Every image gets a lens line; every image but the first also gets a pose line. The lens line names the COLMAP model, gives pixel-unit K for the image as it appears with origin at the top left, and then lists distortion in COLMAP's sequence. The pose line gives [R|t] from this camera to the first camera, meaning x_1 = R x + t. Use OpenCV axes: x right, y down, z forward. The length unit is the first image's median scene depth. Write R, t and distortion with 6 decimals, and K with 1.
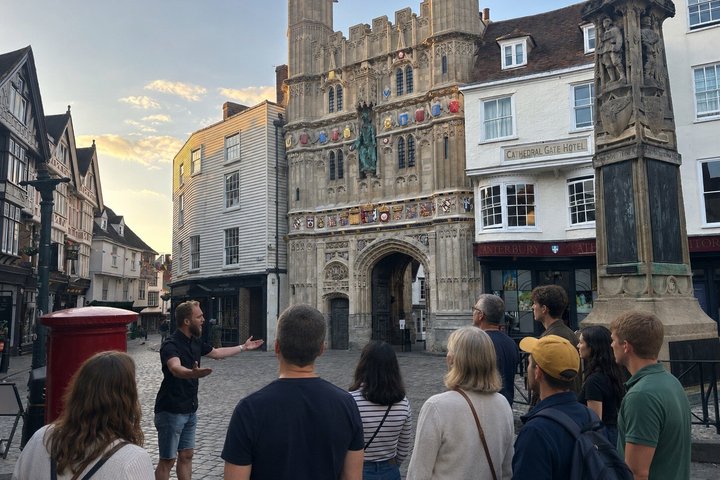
lens RADIAL K [[516.6, 0, 360.0], [0, 516.6, 240.0], [0, 0, 1]] dist [0.056506, -0.064743]
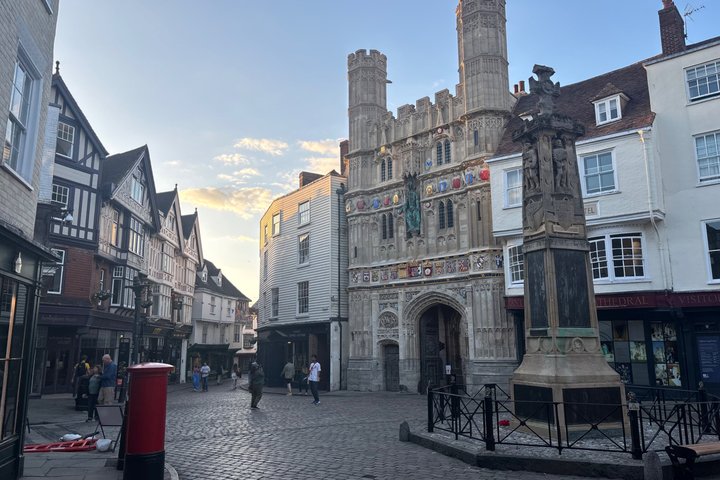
lens RADIAL K [[516.6, 0, 360.0], [0, 516.6, 240.0], [0, 0, 1]] dist [0.056506, -0.064743]
pose [[0.983031, -0.028243, -0.181253, 0.105015], [0.014346, 0.996887, -0.077533, -0.028228], [0.182878, 0.073617, 0.980375, -0.136757]]
